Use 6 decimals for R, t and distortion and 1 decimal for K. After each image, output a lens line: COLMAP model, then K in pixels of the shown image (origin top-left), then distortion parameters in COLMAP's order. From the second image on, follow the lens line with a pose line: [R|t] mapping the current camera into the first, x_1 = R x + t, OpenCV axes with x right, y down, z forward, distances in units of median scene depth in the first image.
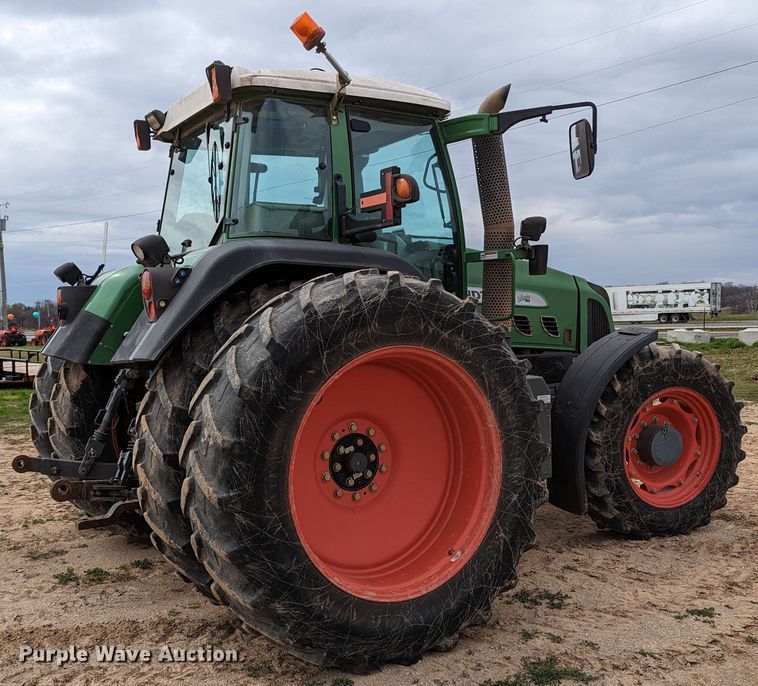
lens RADIAL K [[838.1, 0, 350.4], [0, 838.1, 374.8], [0, 0, 1]] dist [0.098529, -0.027844]
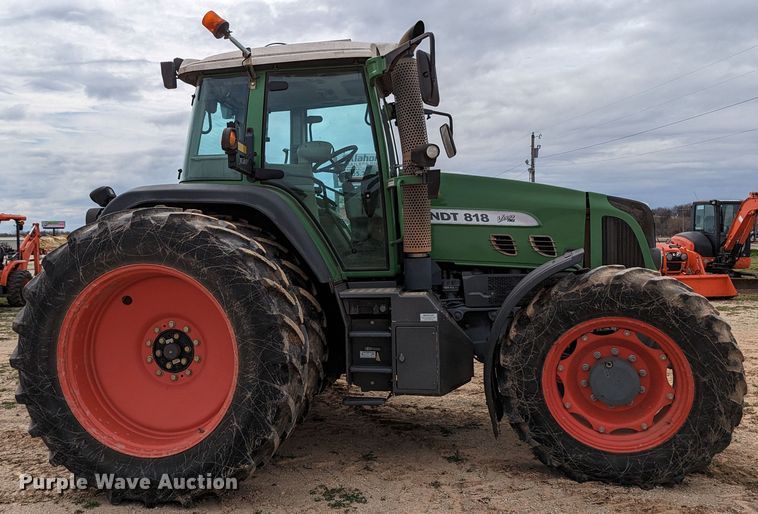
lens RADIAL K [[714.7, 0, 300.7], [0, 714.7, 267.6], [0, 0, 1]] dist [0.086975, -0.112242]
pose [[0.731662, 0.027589, -0.681109, 0.861458], [-0.036861, 0.999320, 0.000881, -0.033302], [0.680670, 0.024462, 0.732182, 0.289269]]
